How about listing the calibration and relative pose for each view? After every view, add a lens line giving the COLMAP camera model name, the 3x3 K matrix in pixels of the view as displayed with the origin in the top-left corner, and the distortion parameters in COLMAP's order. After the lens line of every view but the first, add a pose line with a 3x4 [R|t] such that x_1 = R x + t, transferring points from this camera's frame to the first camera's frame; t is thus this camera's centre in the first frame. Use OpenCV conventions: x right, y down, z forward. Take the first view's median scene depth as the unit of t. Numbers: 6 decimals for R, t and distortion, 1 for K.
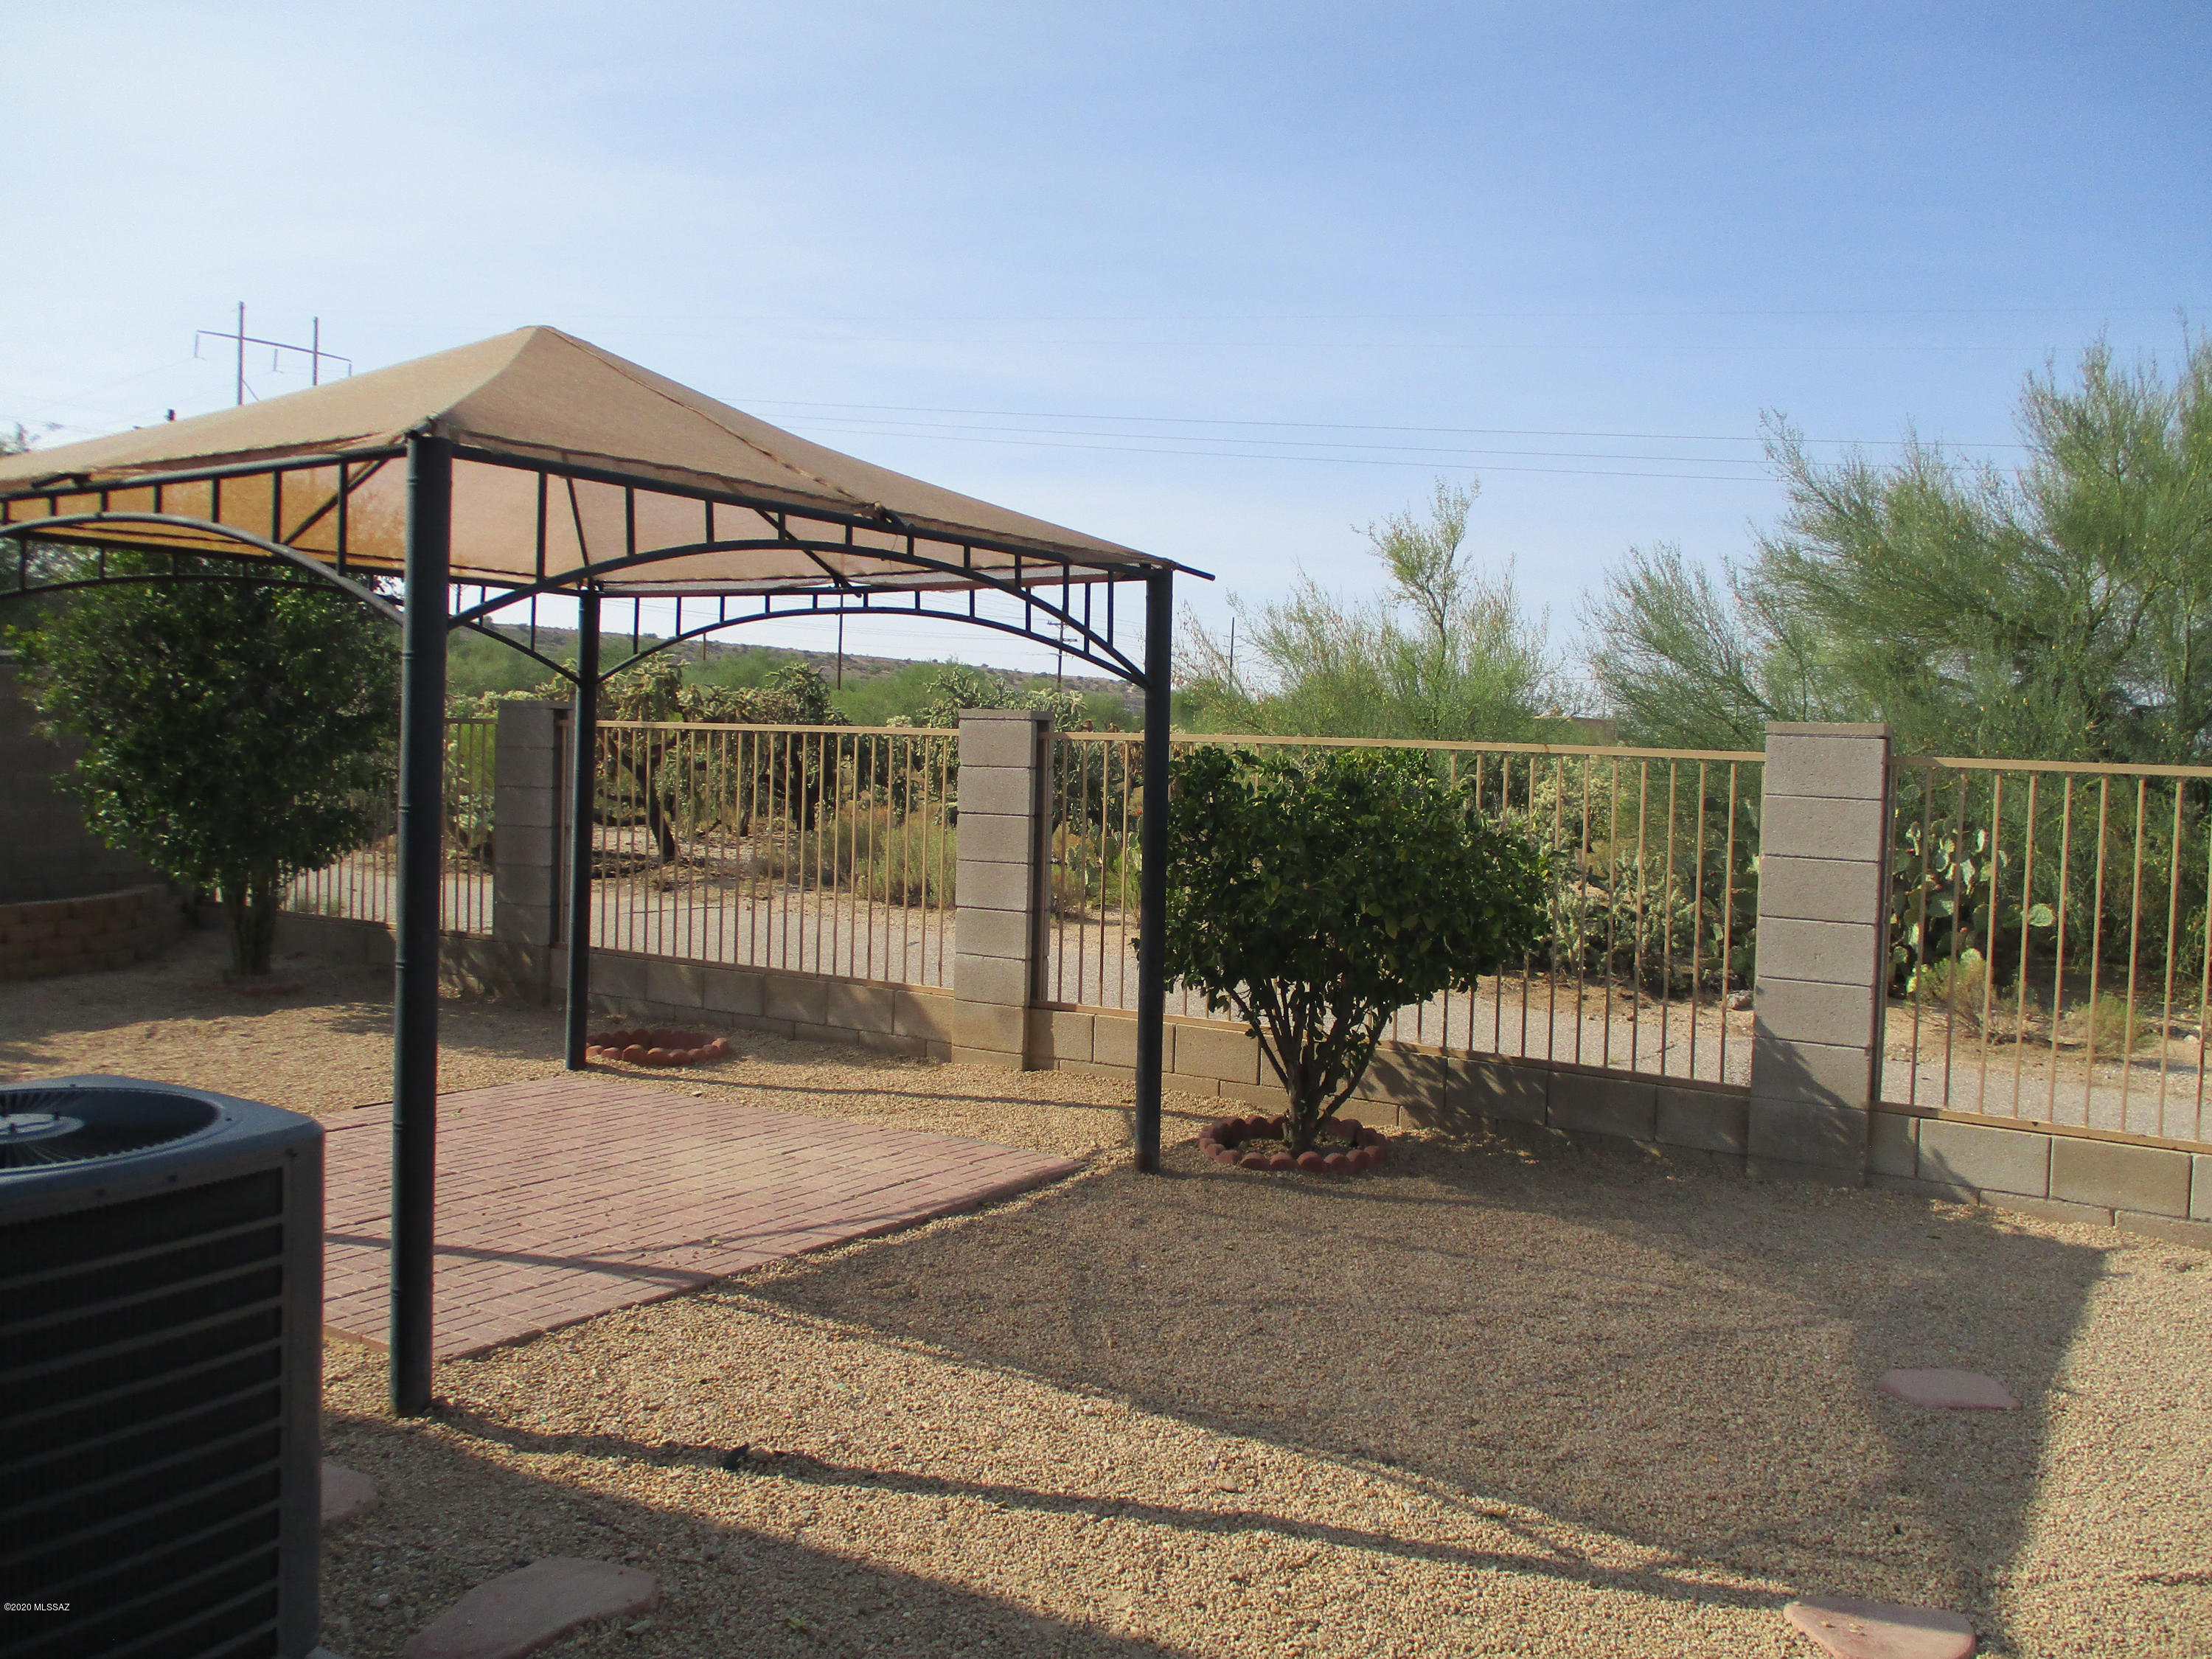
lens RADIAL K [[1859.2, 0, 1120.8], [0, 1859.2, 777.9], [0, 0, 1]] dist [-0.019961, 0.009625]
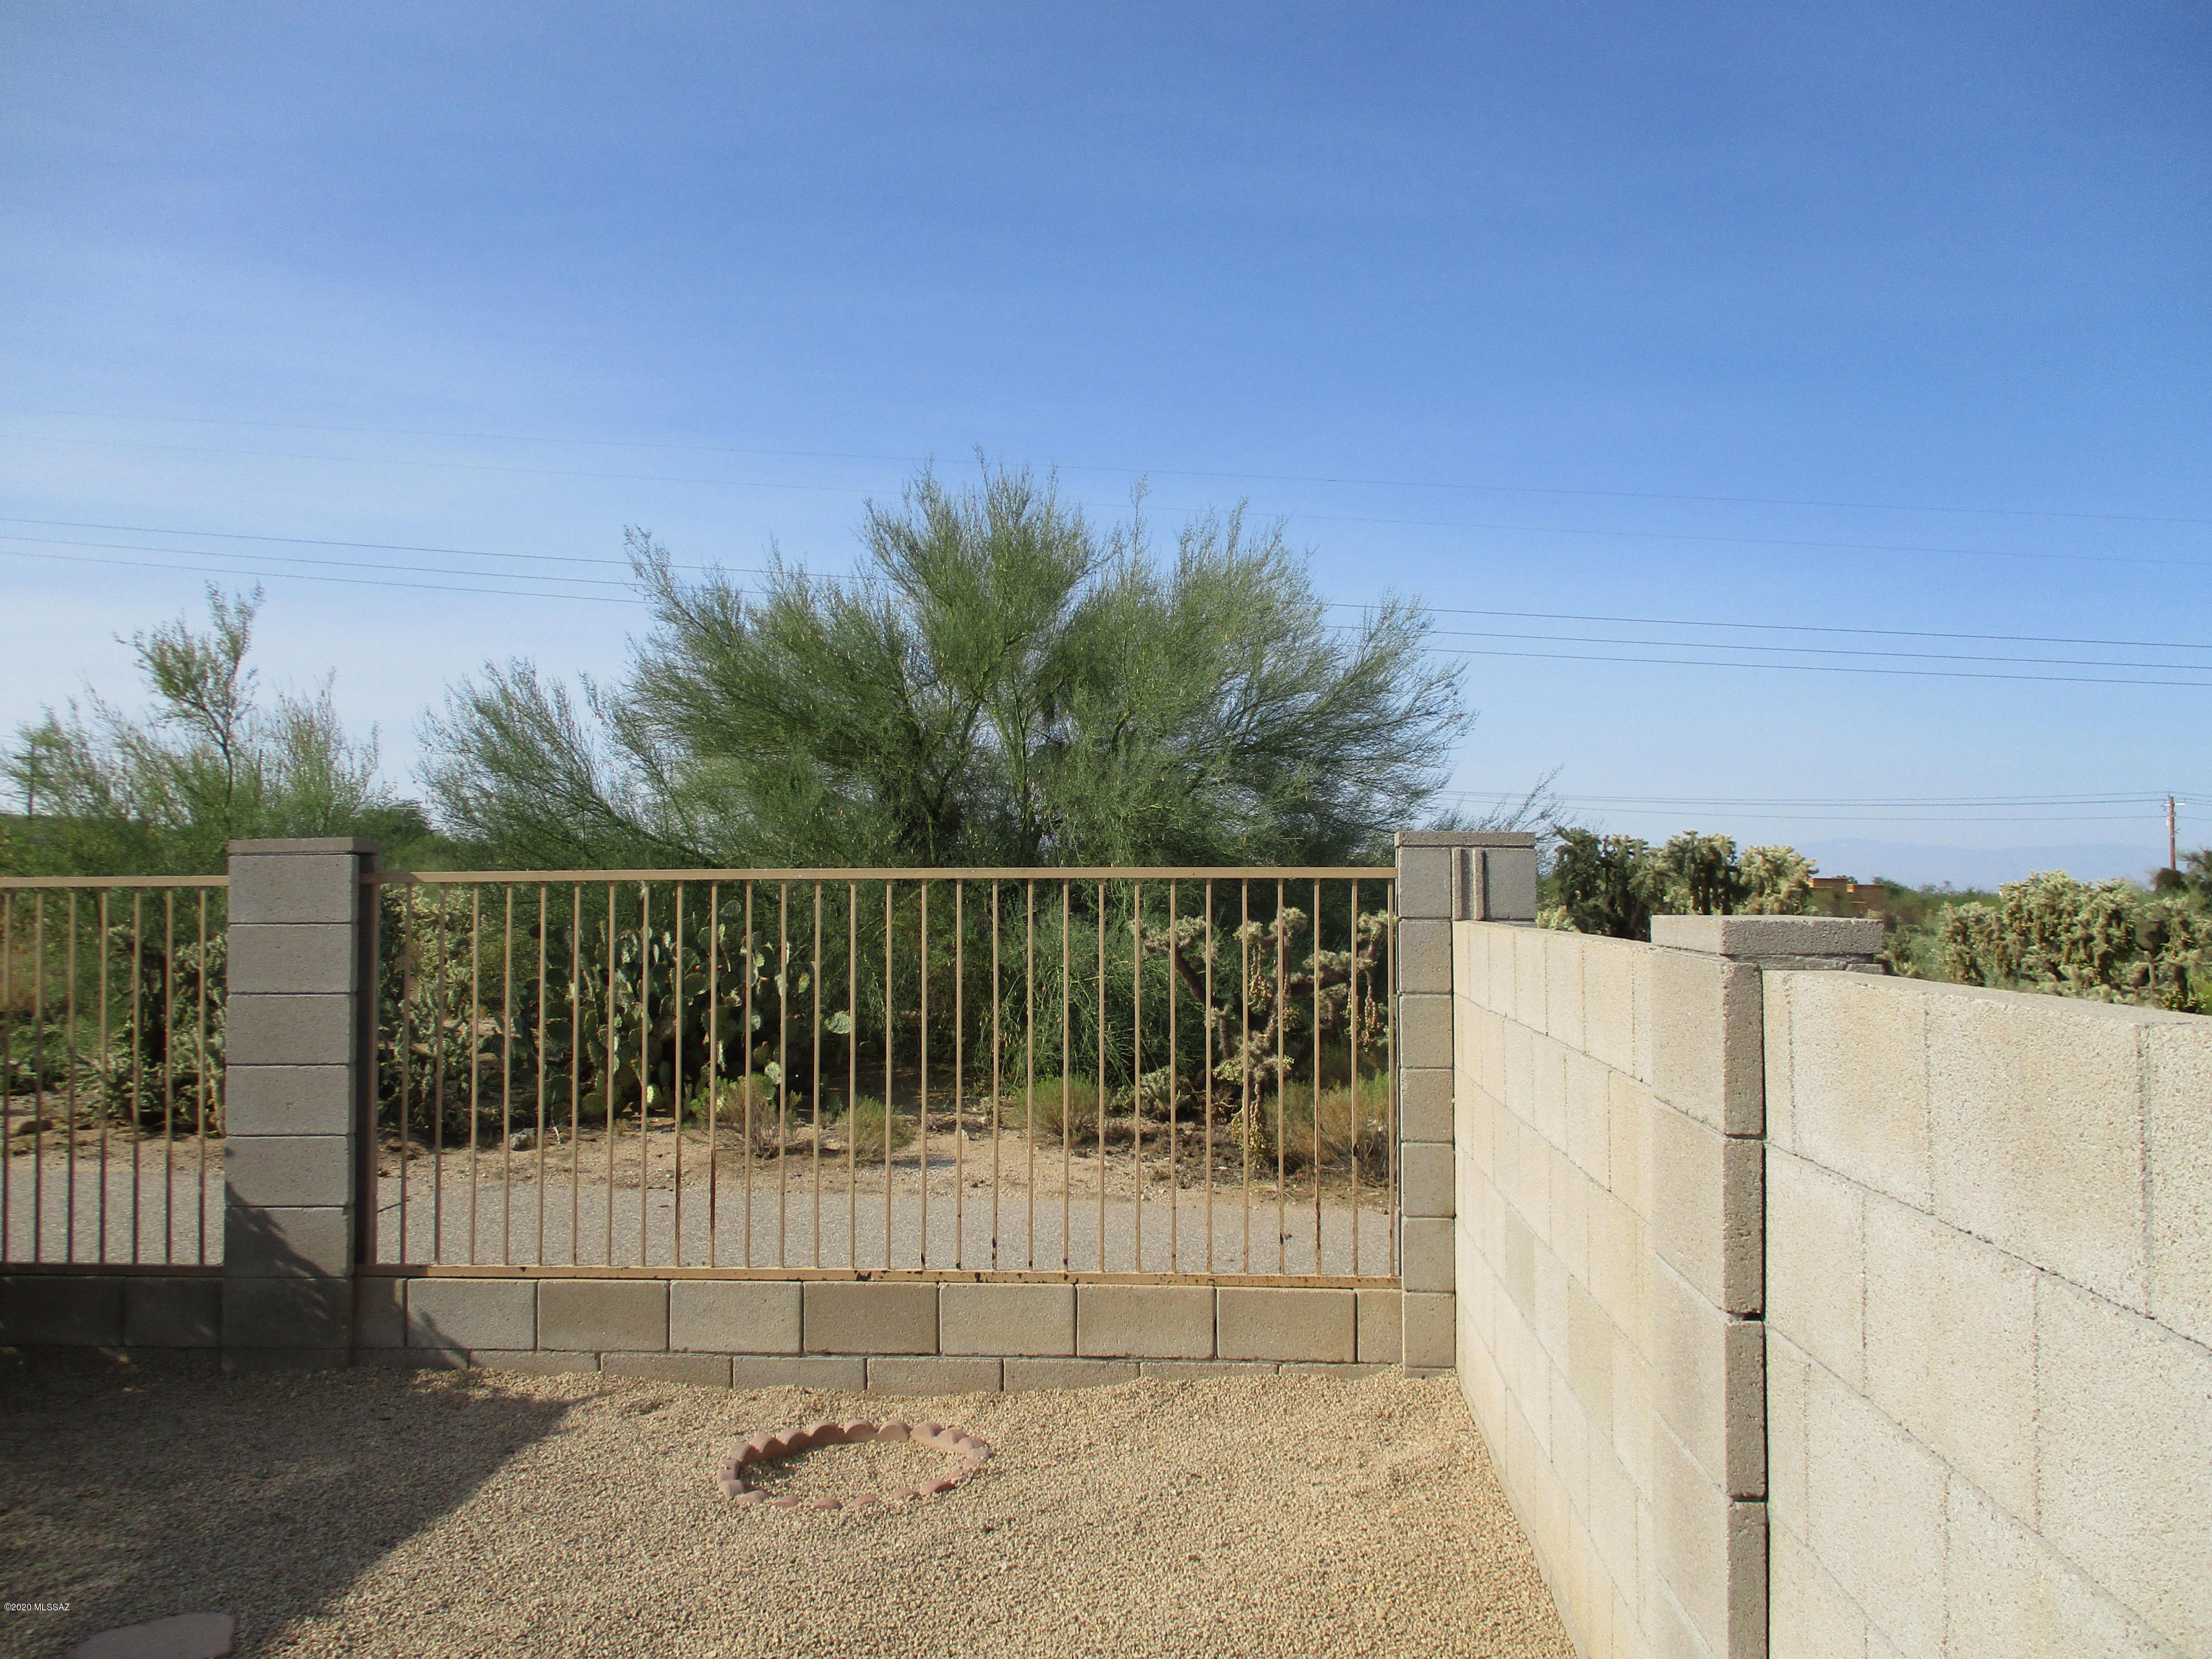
lens RADIAL K [[1857.8, 0, 1119.9], [0, 1857.8, 774.8], [0, 0, 1]] dist [-0.025919, 0.024666]
pose [[0.878441, -0.017426, 0.477533, 0.303597], [0.050183, 0.997173, -0.055925, 0.007477], [-0.475208, 0.073091, 0.876832, 0.032487]]
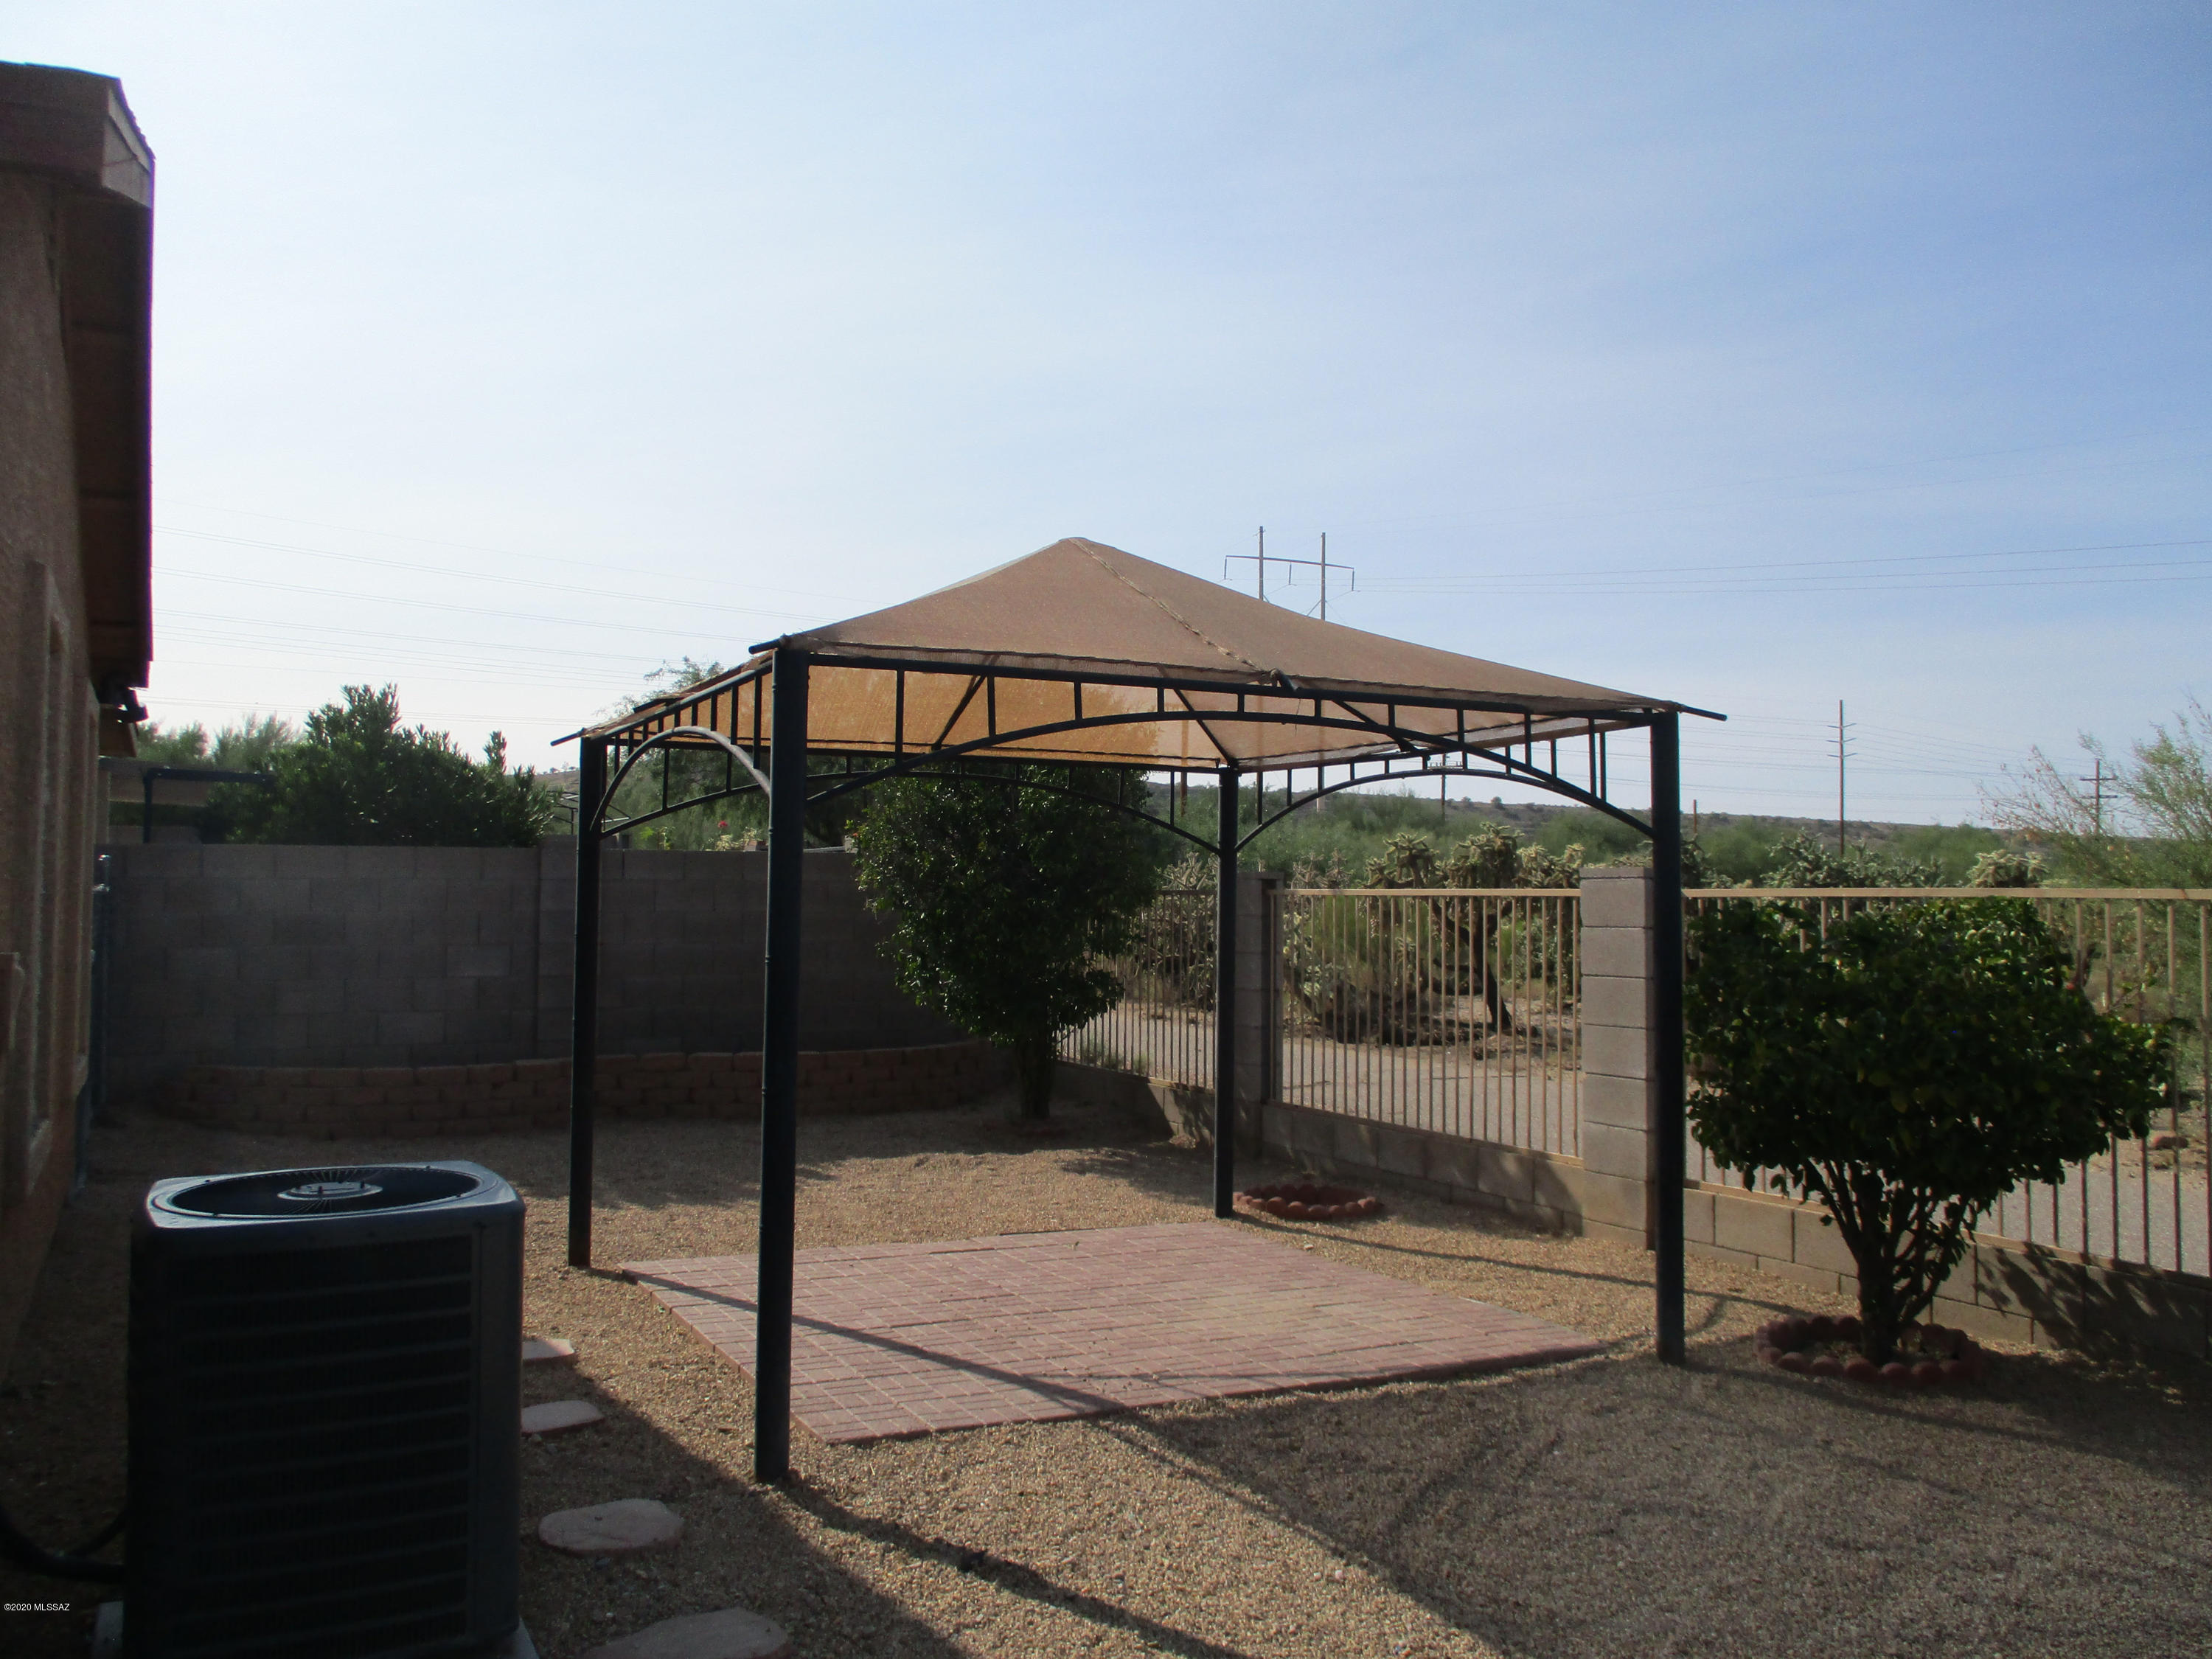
lens RADIAL K [[1857.8, 0, 1119.9], [0, 1857.8, 774.8], [0, 0, 1]] dist [-0.025919, 0.024666]
pose [[0.866012, -0.050491, -0.497467, 0.249530], [0.002730, 0.995351, -0.096271, 0.009136], [0.500015, 0.082014, 0.862124, 0.044889]]
